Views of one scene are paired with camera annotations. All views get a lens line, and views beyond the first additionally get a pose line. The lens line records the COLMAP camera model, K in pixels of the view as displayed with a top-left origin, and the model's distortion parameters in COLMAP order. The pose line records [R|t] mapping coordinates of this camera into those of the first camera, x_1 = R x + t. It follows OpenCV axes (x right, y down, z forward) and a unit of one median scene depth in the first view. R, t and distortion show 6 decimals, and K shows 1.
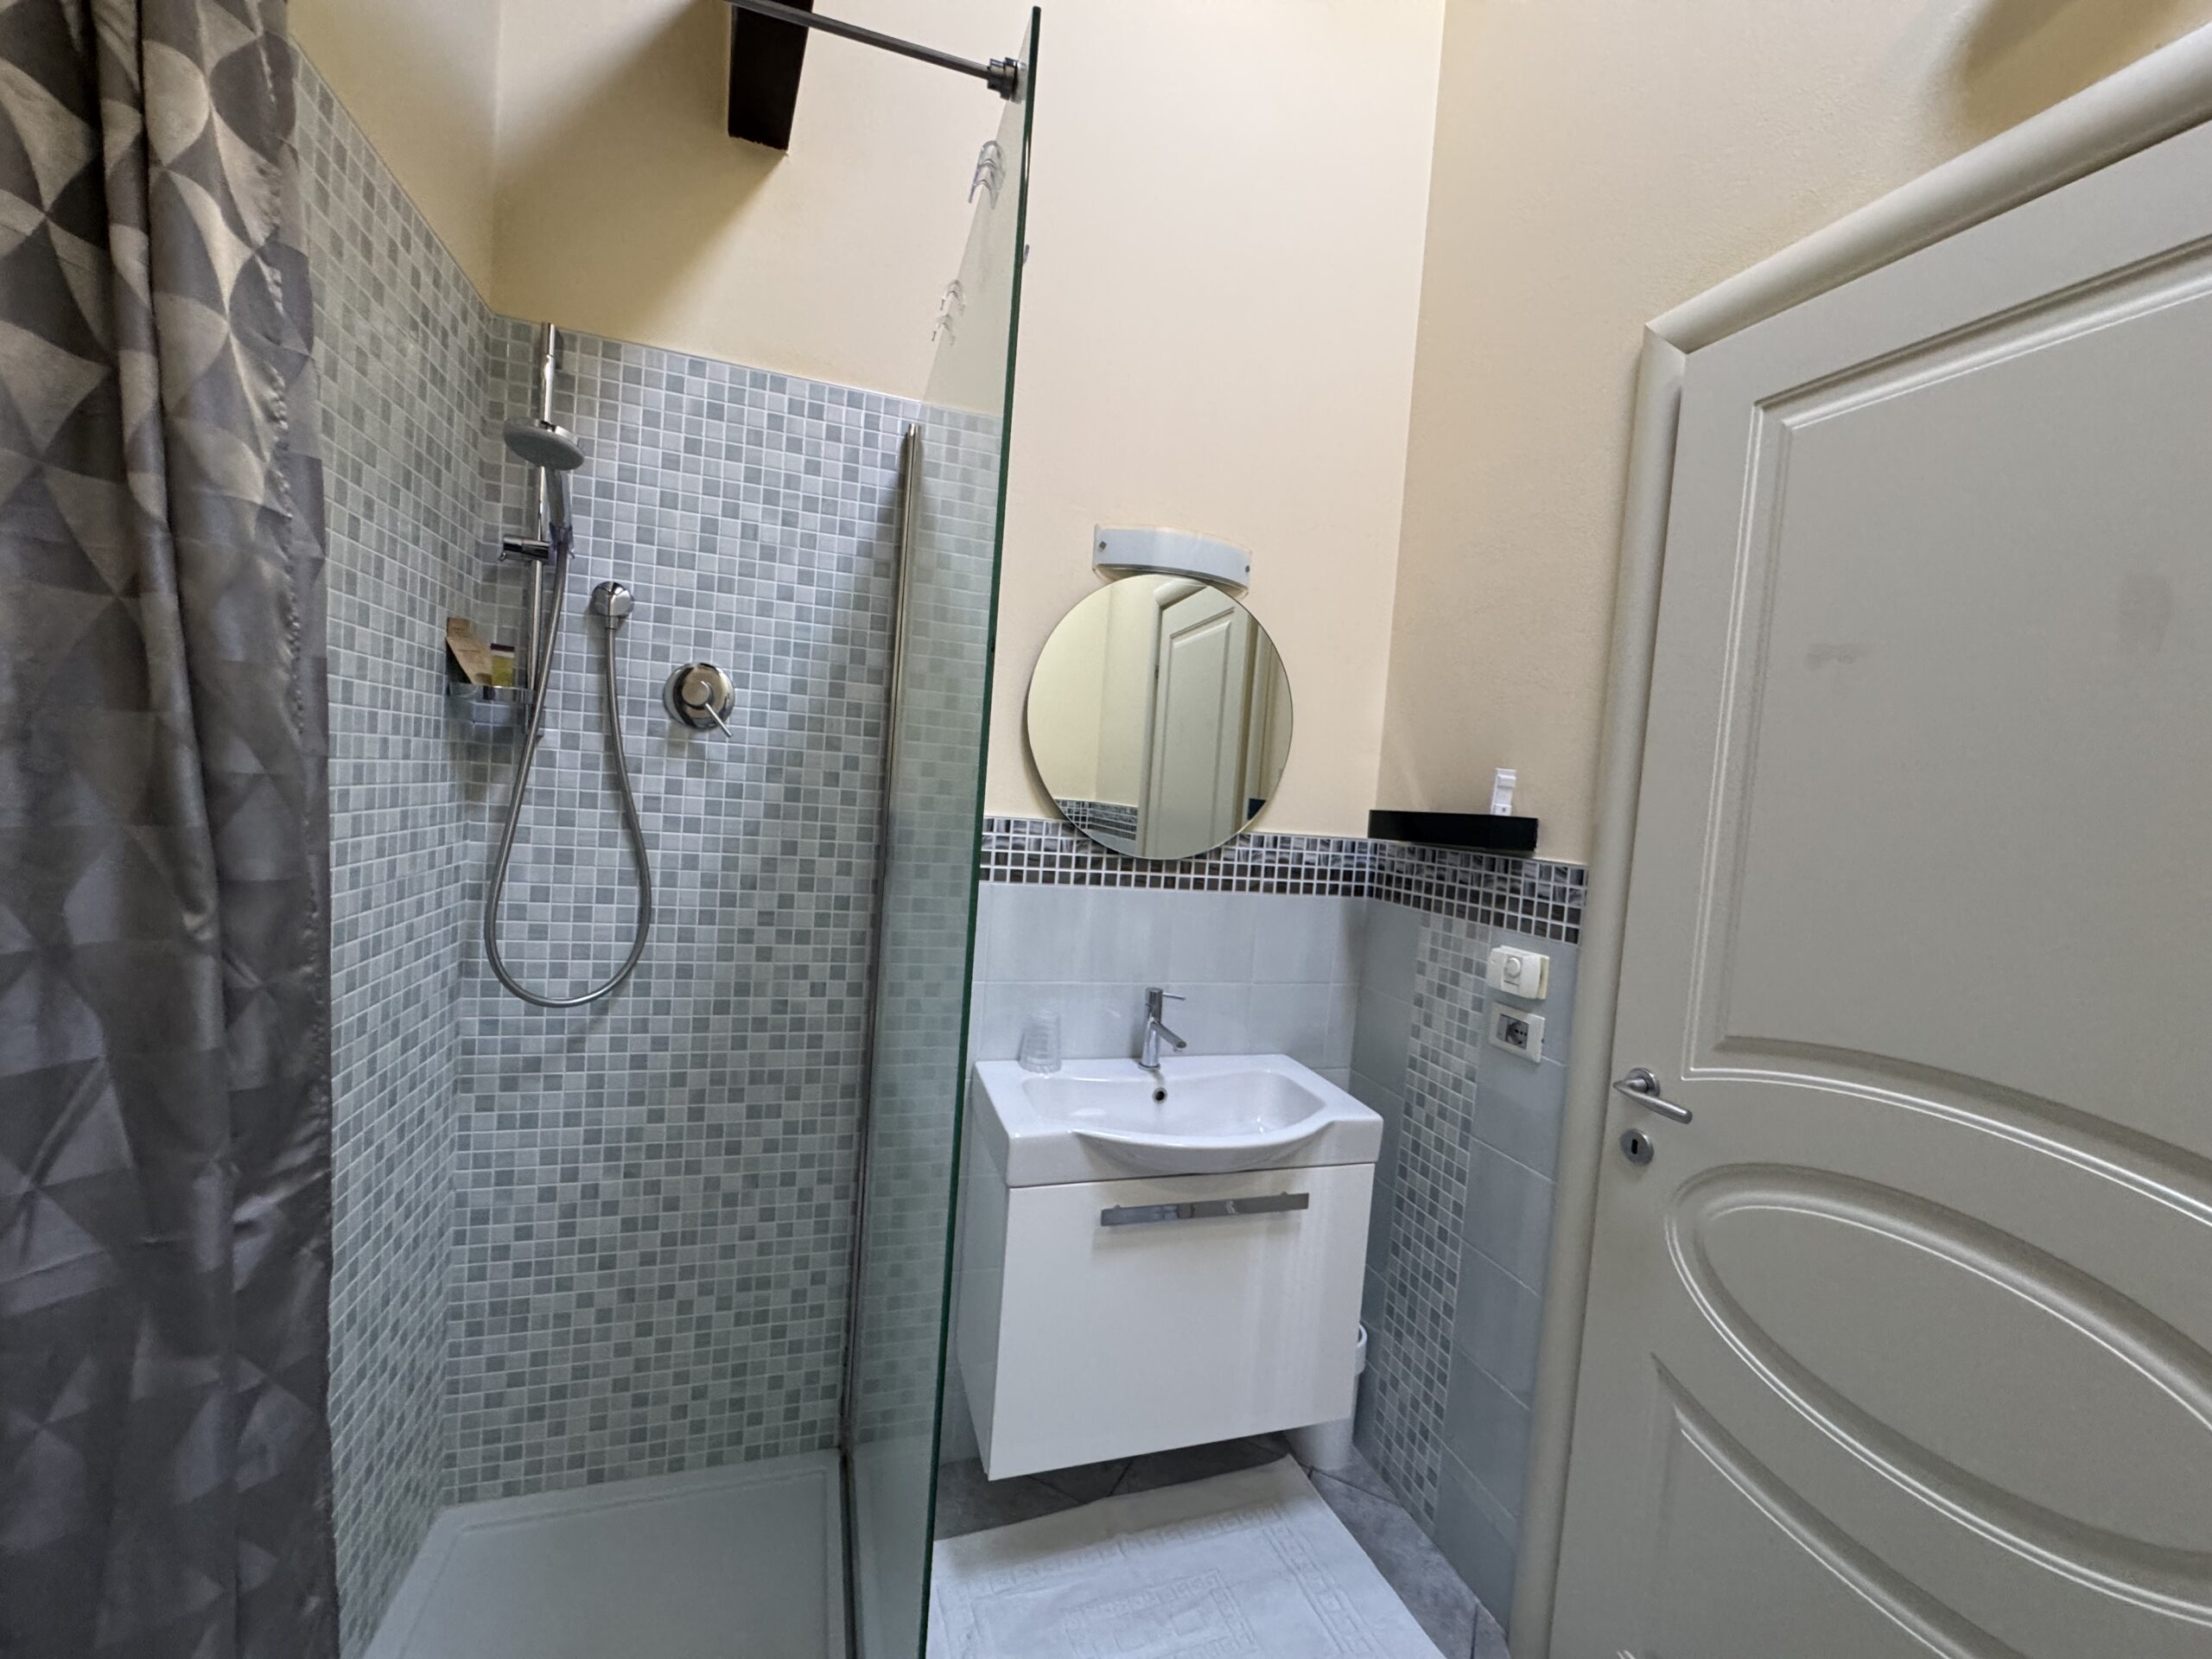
lens RADIAL K [[887.3, 0, 1110.0], [0, 887.3, 830.3], [0, 0, 1]] dist [-0.003650, -0.000020]
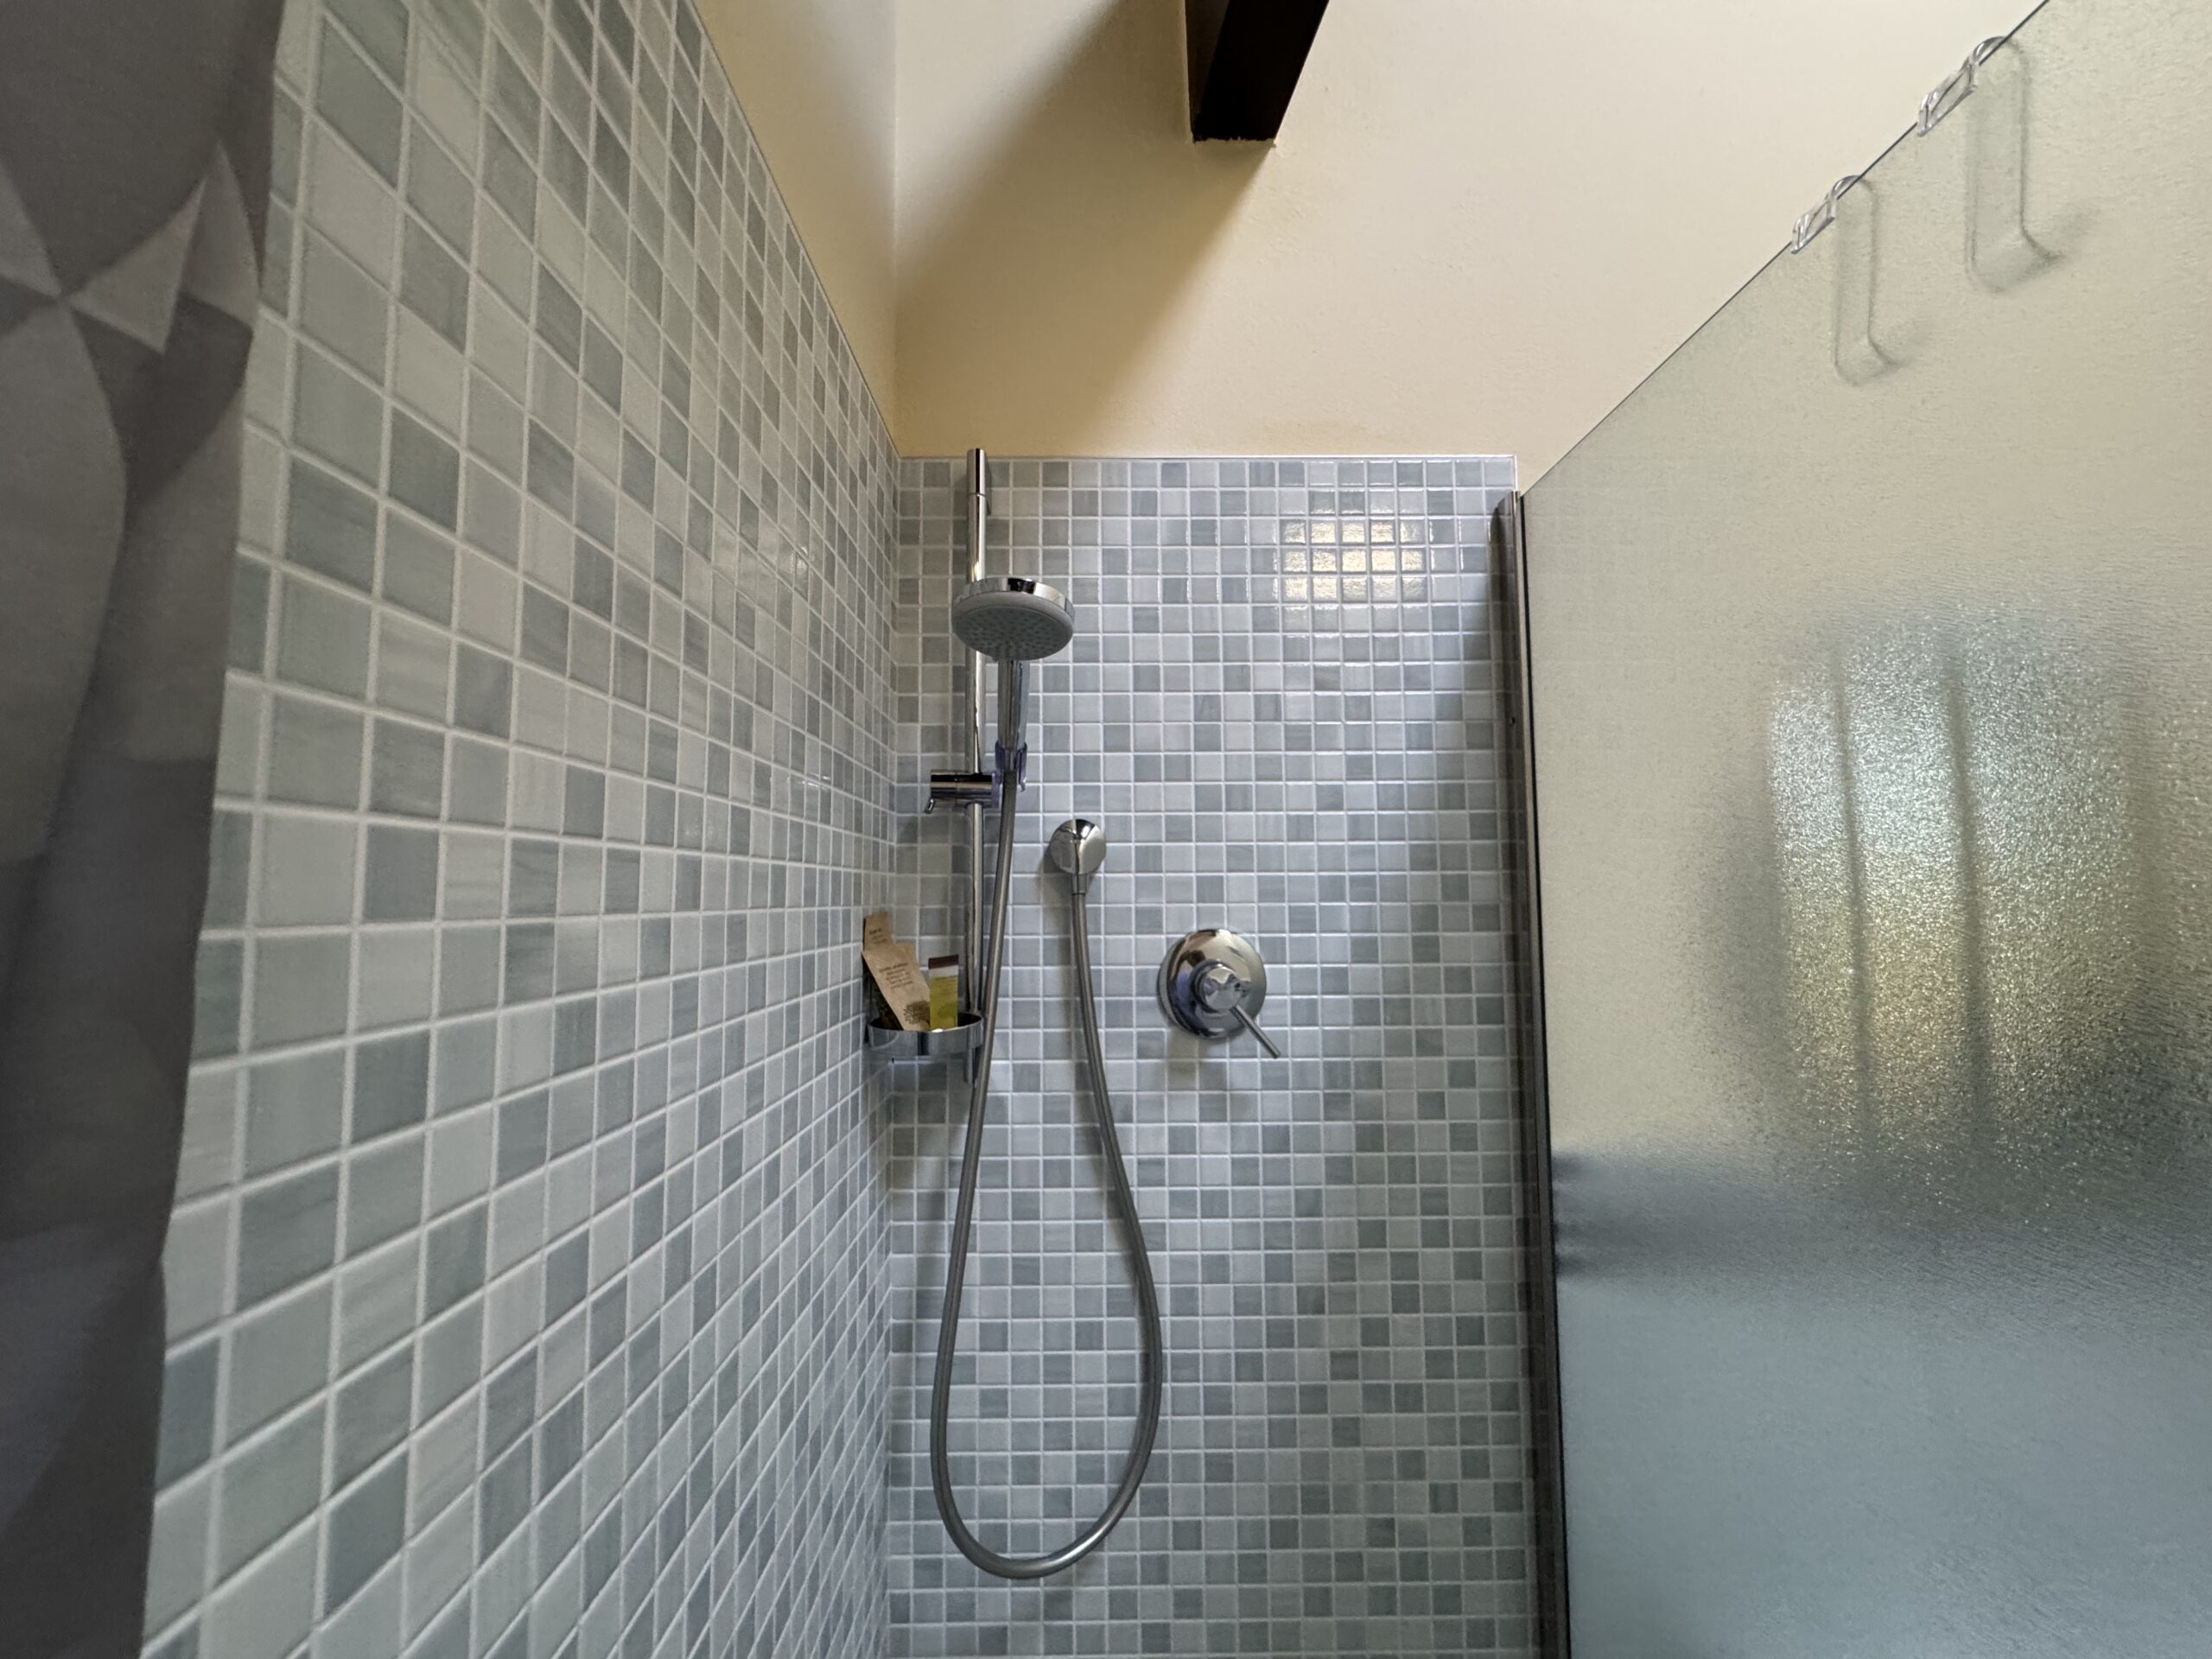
lens RADIAL K [[887.3, 0, 1108.5], [0, 887.3, 830.6], [0, 0, 1]] dist [-0.003650, -0.000020]
pose [[0.950855, -0.104965, -0.291304, -0.341739], [0.066198, 0.987949, -0.139907, -0.174046], [0.302479, 0.113747, 0.946345, 0.393802]]
